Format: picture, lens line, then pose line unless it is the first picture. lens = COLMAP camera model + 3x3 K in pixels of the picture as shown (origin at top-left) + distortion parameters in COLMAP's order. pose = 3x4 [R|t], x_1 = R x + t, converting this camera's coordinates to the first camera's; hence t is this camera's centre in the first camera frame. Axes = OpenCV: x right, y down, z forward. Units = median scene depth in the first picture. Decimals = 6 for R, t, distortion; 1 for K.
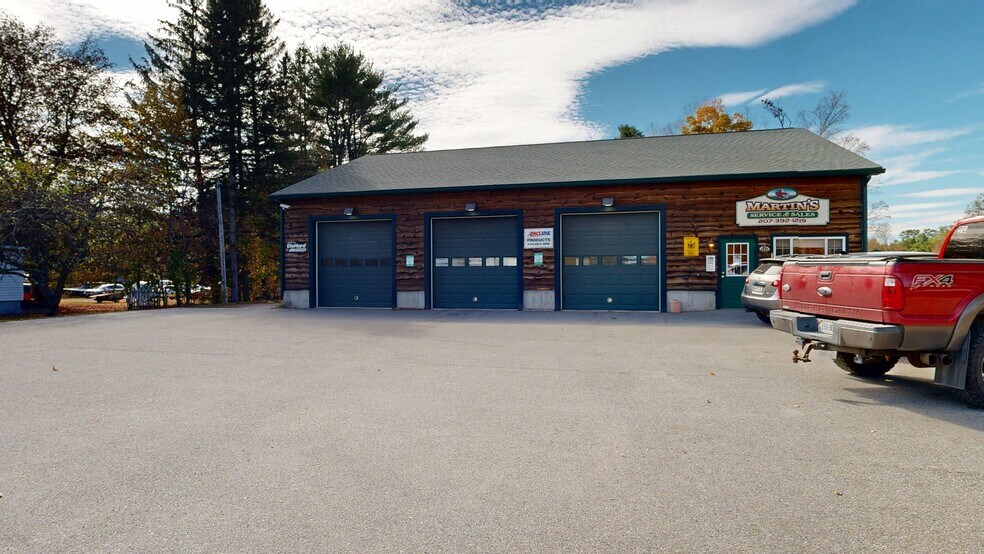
lens RADIAL K [[559.4, 0, 490.6], [0, 559.4, 283.0], [0, 0, 1]] dist [-0.007658, 0.001955]
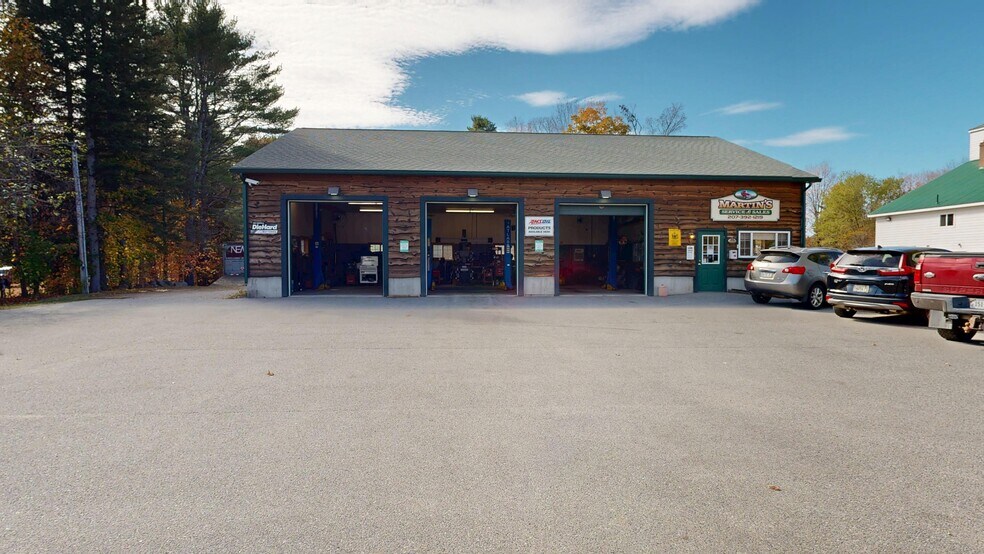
lens RADIAL K [[559.4, 0, 495.5], [0, 559.4, 281.4], [0, 0, 1]] dist [-0.007658, 0.001955]
pose [[0.943522, -0.005934, 0.331256, -0.333373], [-0.001391, 0.999760, 0.021872, -0.000584], [-0.331306, -0.021097, 0.943287, 0.051215]]
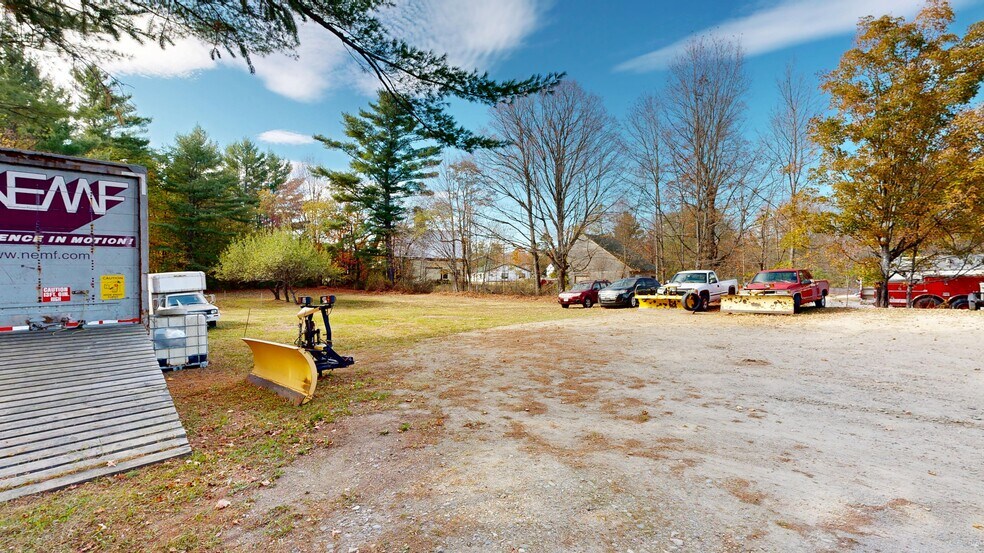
lens RADIAL K [[408.8, 0, 488.6], [0, 408.8, 278.3], [0, 0, 1]] dist [0.004301, -0.000025]
pose [[0.622803, 0.003235, 0.782372, -0.623325], [0.001399, 0.999985, -0.005248, -0.014343], [-0.782378, 0.004363, 0.622789, 2.377201]]
